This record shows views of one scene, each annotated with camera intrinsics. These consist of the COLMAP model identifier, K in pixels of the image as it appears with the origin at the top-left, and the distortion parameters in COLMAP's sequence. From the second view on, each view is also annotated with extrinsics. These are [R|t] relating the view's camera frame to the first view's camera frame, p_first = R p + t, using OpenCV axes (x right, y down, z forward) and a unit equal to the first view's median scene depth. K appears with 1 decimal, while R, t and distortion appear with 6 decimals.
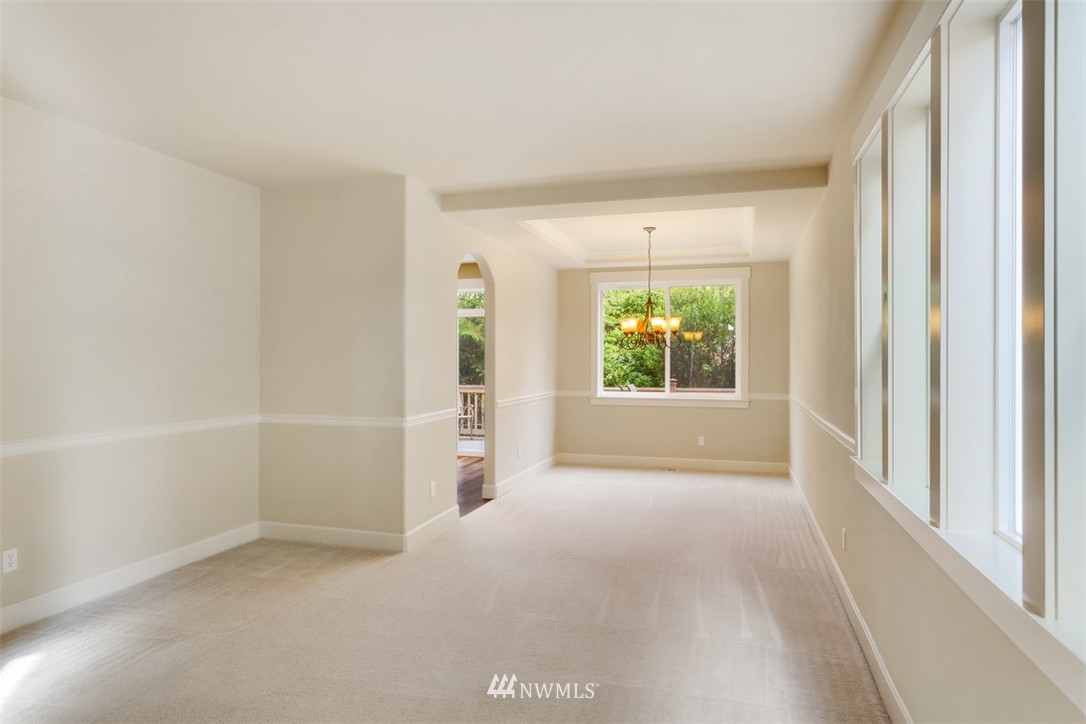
lens RADIAL K [[618.5, 0, 548.7], [0, 618.5, 368.9], [0, 0, 1]] dist [-0.003813, 0.000382]
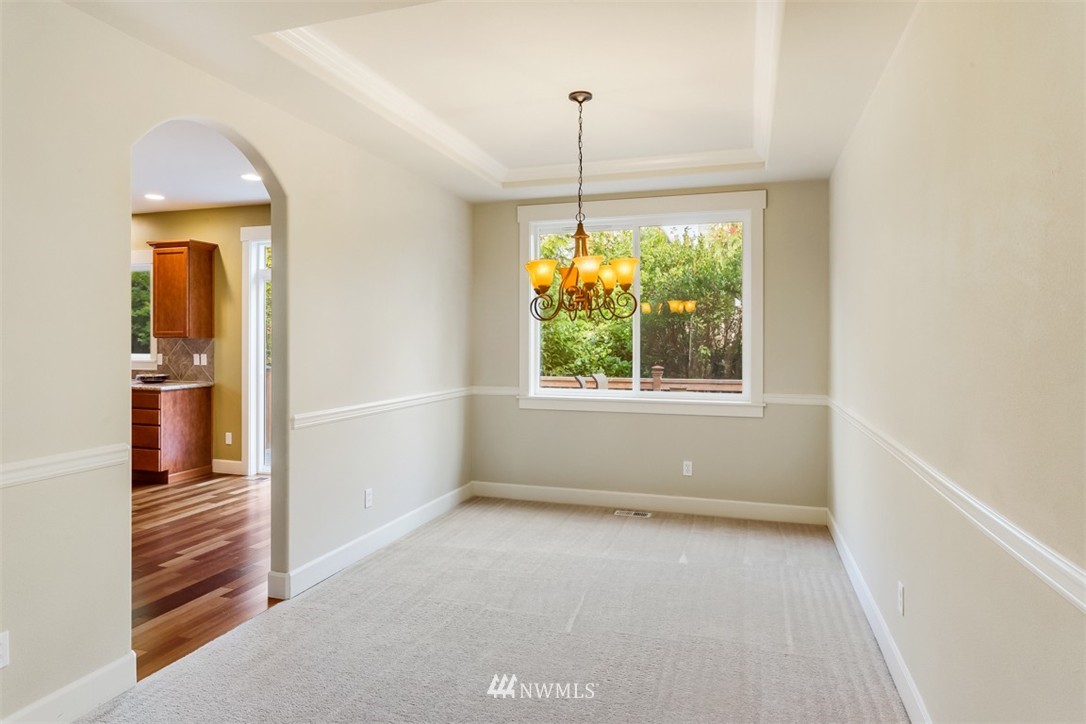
lens RADIAL K [[618.5, 0, 543.7], [0, 618.5, 344.9], [0, 0, 1]] dist [-0.003813, 0.000382]
pose [[0.999780, 0.000885, -0.020947, 0.081077], [-0.001055, 0.999967, -0.008074, -0.002955], [0.020939, 0.008095, 0.999748, 0.261842]]
